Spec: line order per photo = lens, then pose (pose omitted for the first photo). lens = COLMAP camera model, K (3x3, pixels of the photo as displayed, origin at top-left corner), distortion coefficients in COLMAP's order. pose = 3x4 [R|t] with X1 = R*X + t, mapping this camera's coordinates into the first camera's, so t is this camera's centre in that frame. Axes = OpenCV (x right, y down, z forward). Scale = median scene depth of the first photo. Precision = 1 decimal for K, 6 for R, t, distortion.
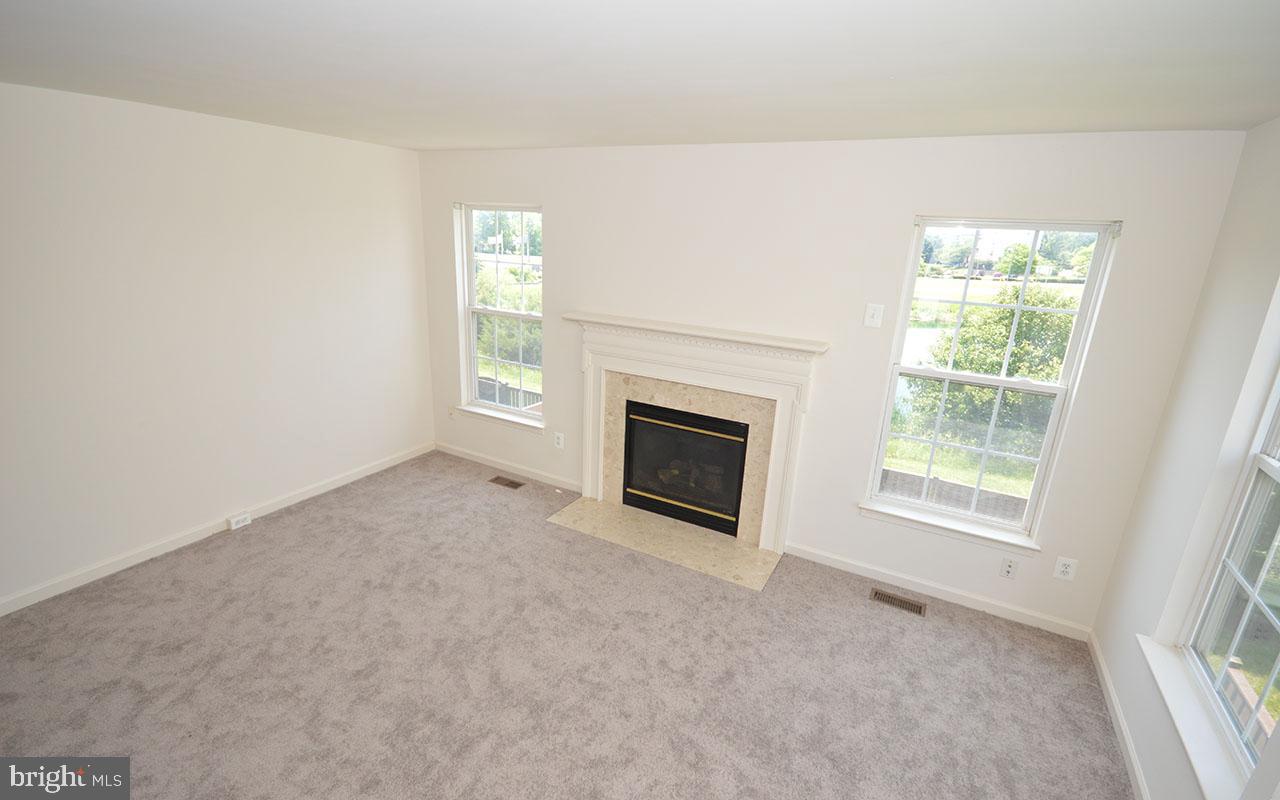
lens RADIAL K [[568.8, 0, 647.2], [0, 568.8, 407.5], [0, 0, 1]] dist [0.005385, -0.000131]
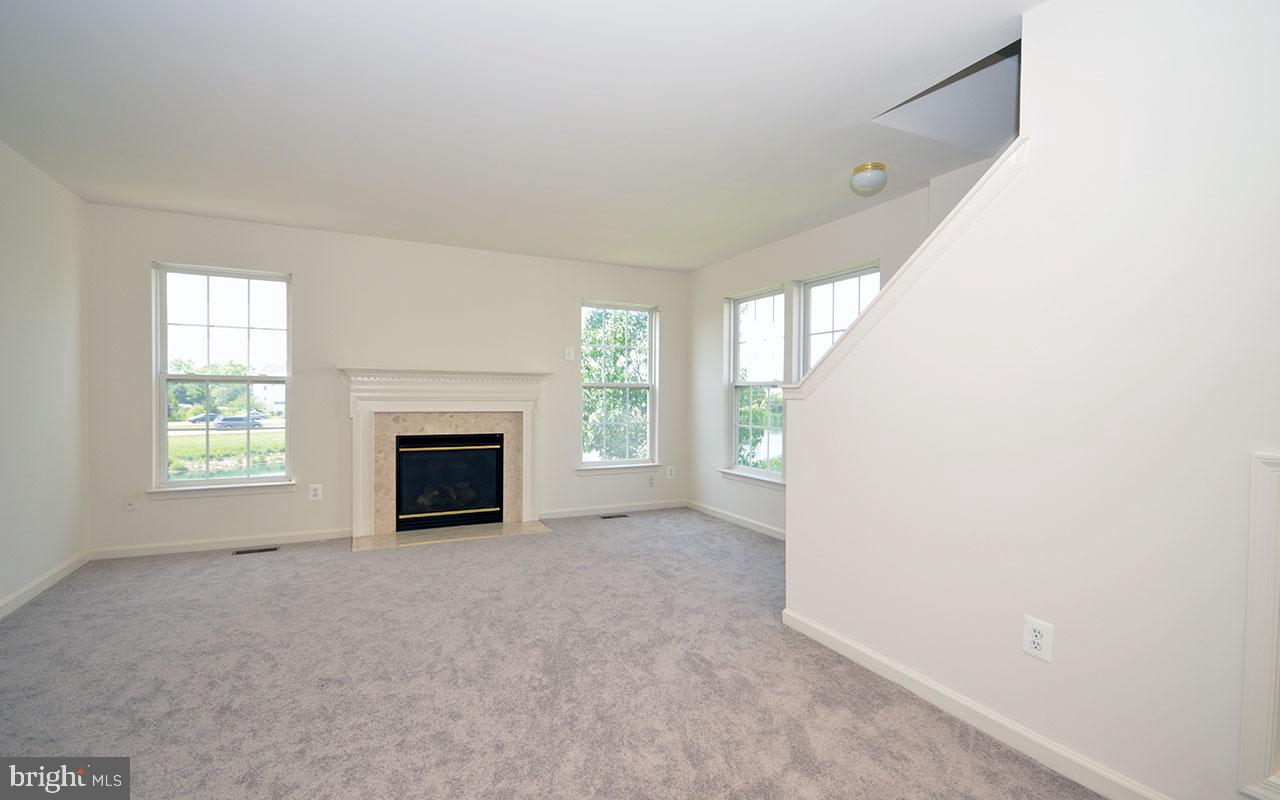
lens RADIAL K [[568.8, 0, 645.6], [0, 568.8, 403.2], [0, 0, 1]] dist [0.005385, -0.000131]
pose [[0.575639, -0.055602, 0.815811, -0.707477], [0.259888, 0.958395, -0.118059, 0.198221], [-0.775305, 0.279979, 0.566140, -0.100218]]
